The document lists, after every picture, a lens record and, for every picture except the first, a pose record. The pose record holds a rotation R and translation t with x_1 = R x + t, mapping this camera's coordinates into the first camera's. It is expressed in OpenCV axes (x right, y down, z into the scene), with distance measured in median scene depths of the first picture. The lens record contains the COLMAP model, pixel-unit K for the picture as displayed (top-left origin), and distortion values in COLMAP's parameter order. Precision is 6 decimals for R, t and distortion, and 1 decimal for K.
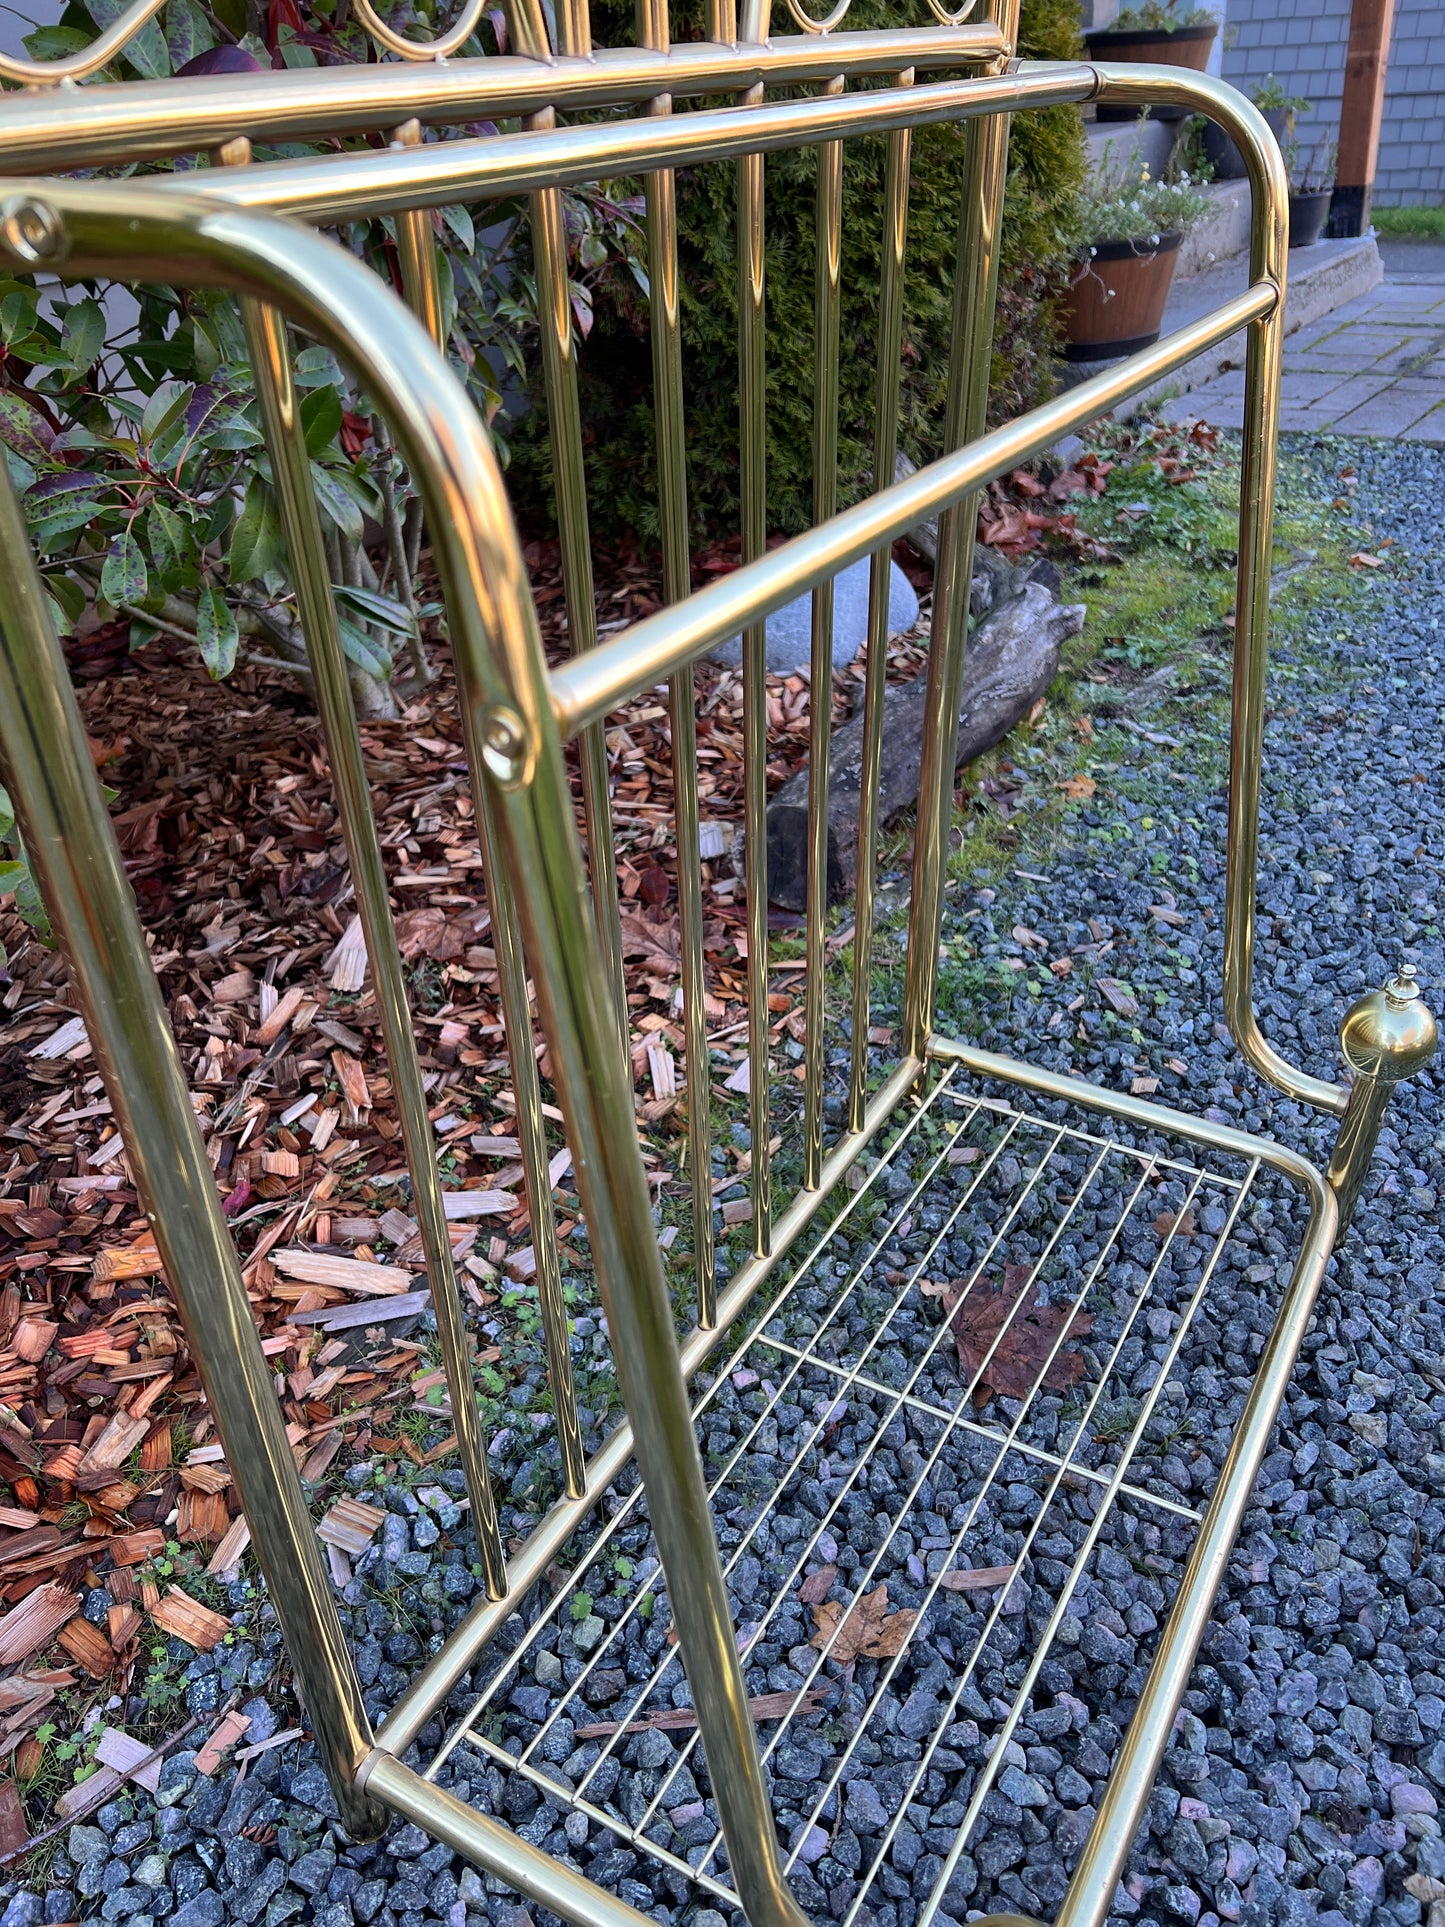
lens RADIAL K [[1476.1, 0, 715.9], [0, 1476.1, 969.5], [0, 0, 1]] dist [0.056606, -0.072457]
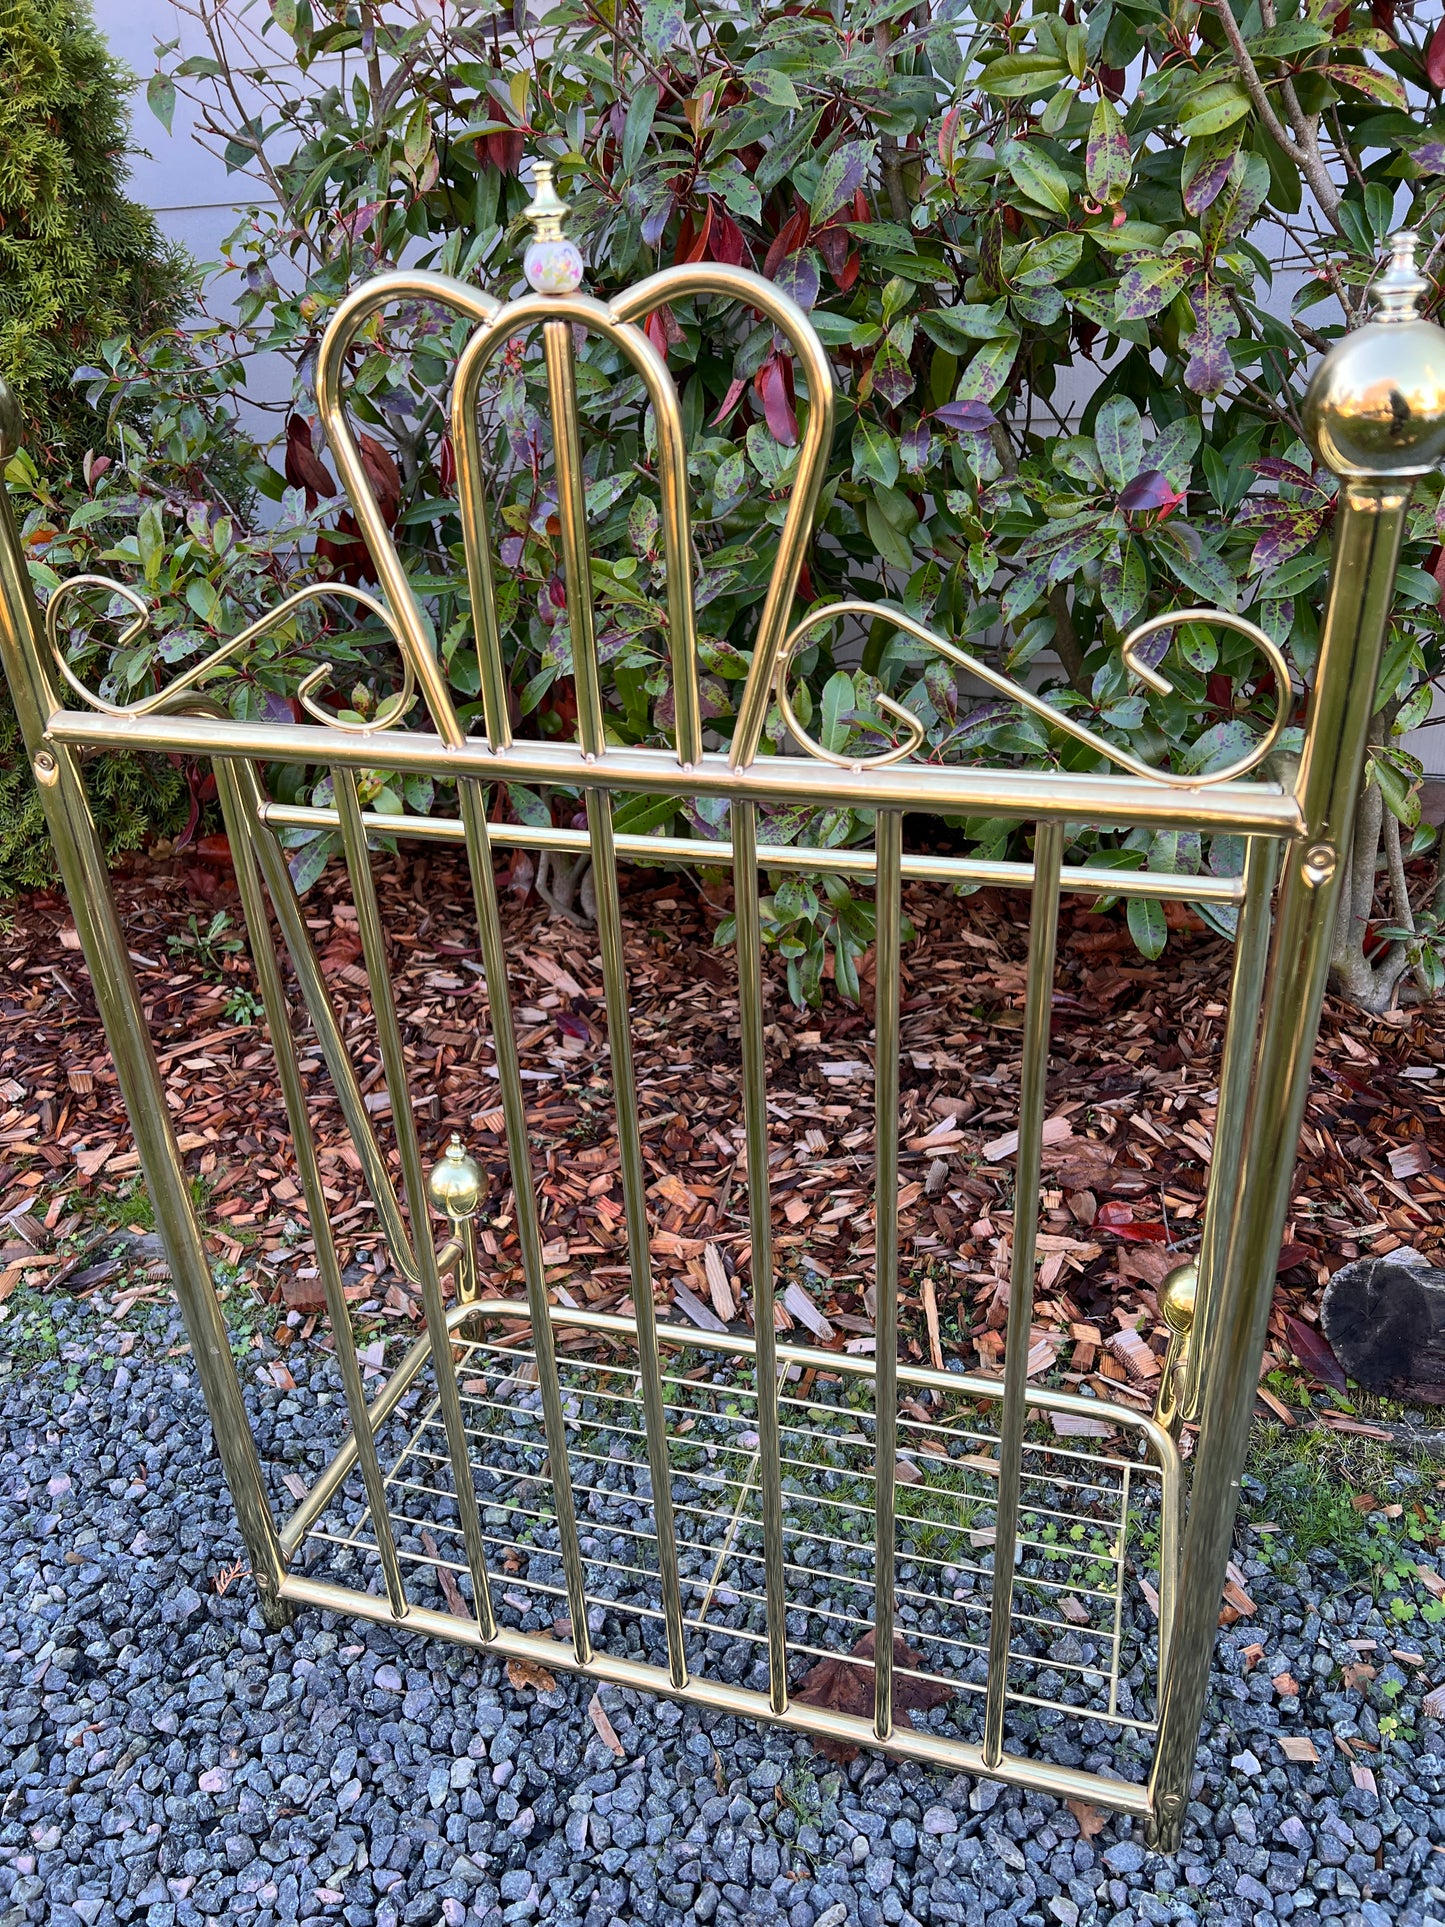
lens RADIAL K [[1458.3, 0, 705.0], [0, 1458.3, 978.8], [0, 0, 1]] dist [0.044498, -0.053621]
pose [[0.348543, 0.456137, -0.818814, 0.584490], [-0.478919, 0.837615, 0.262750, -0.310037], [0.805701, 0.300566, 0.510398, 0.144446]]
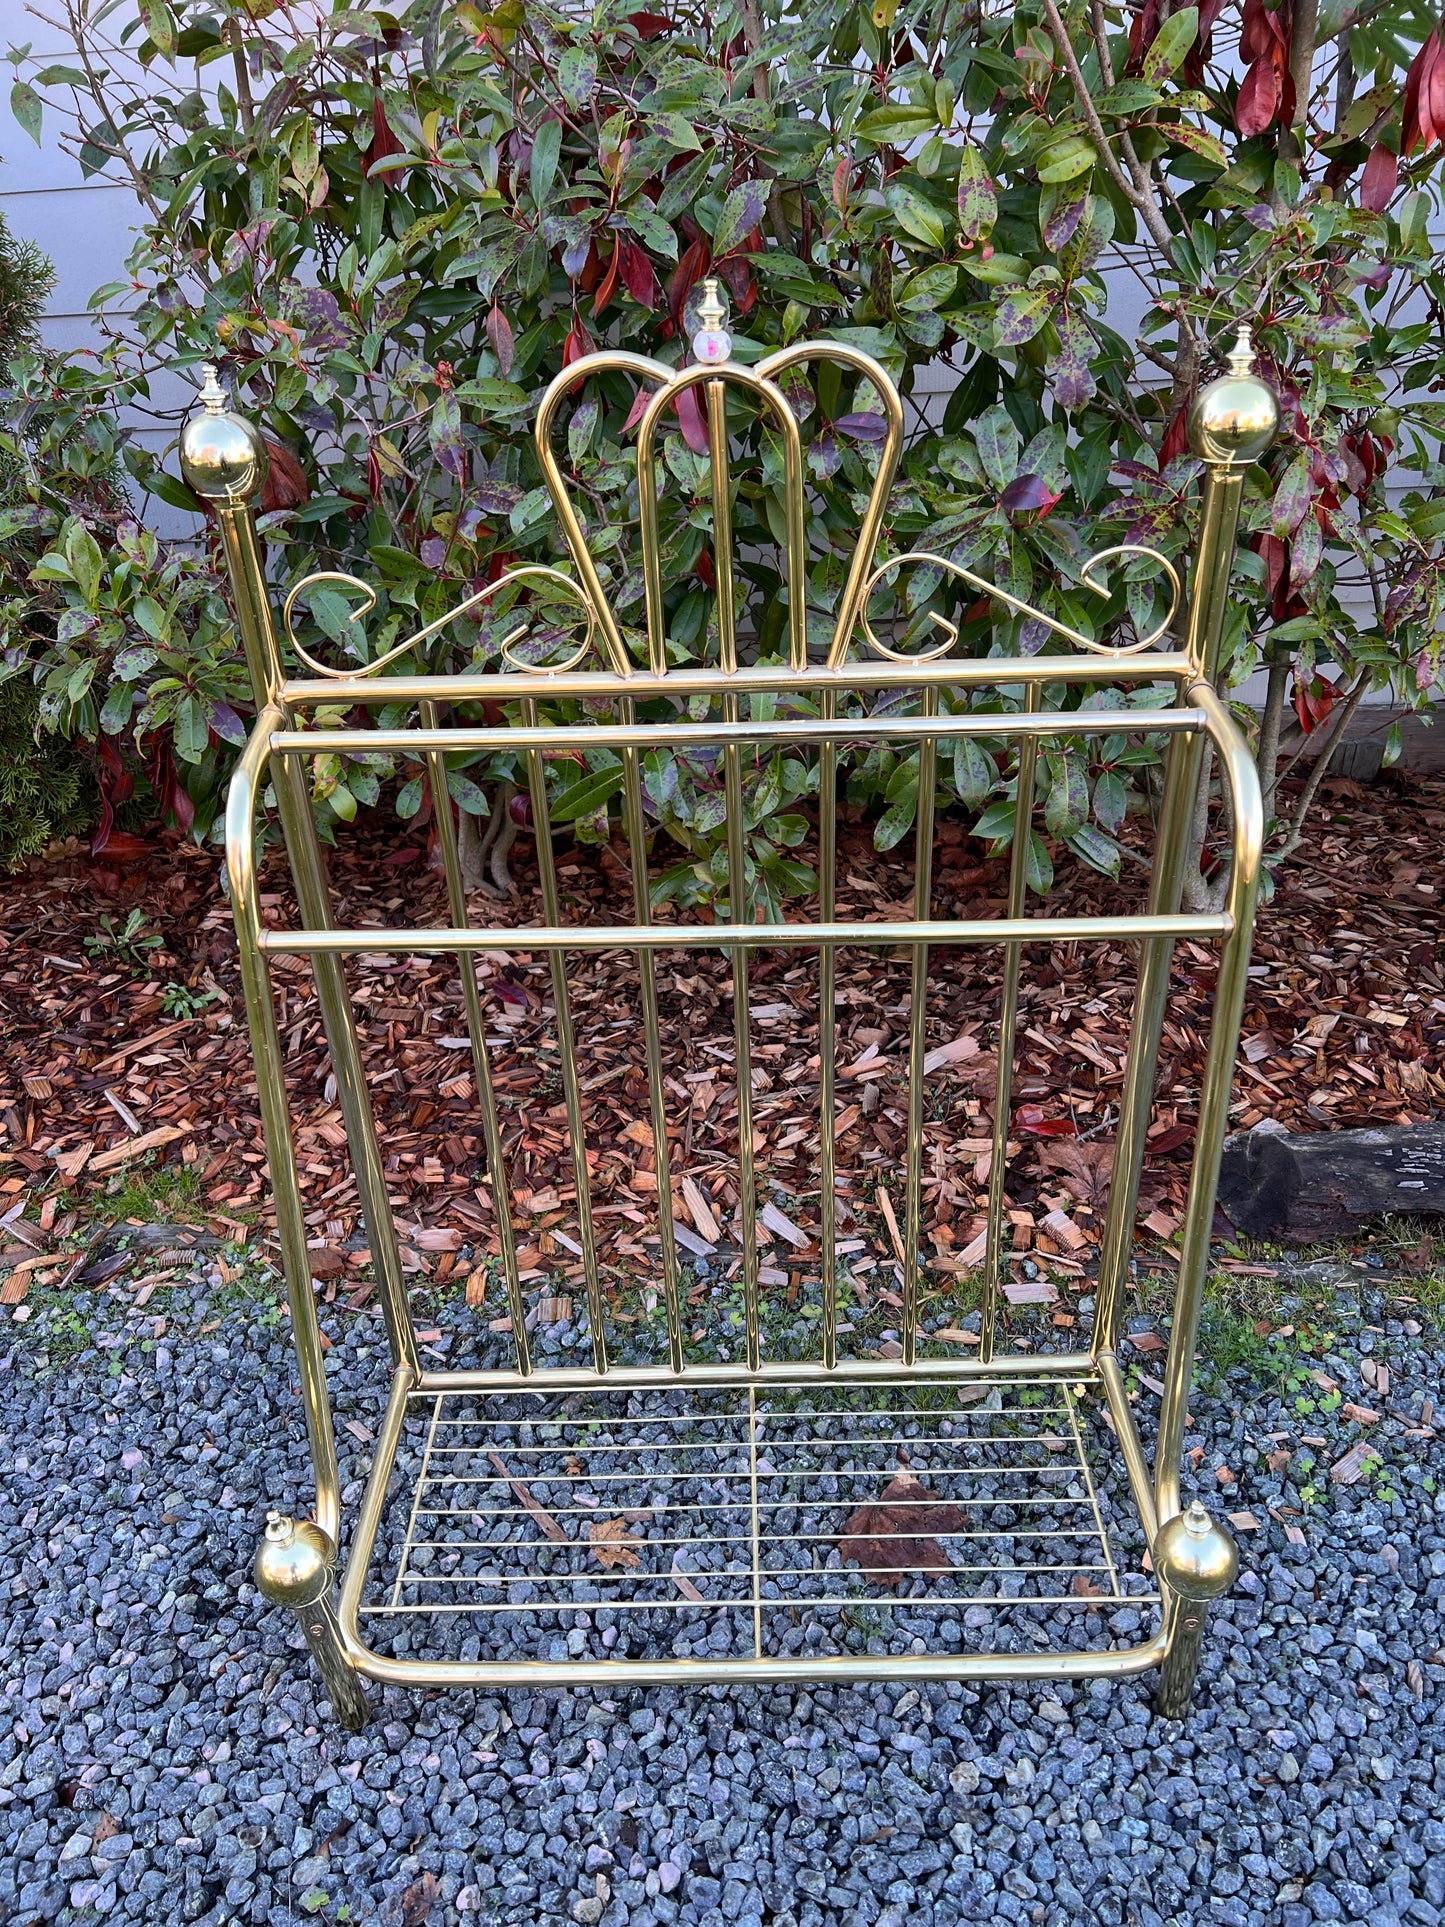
lens RADIAL K [[1459.1, 0, 720.4], [0, 1459.1, 981.0], [0, 0, 1]] dist [0.032001, -0.027558]
pose [[0.503585, 0.455041, -0.734398, 0.619179], [-0.446767, 0.864728, 0.229442, -0.294252], [0.739460, 0.212561, 0.638761, -0.031933]]
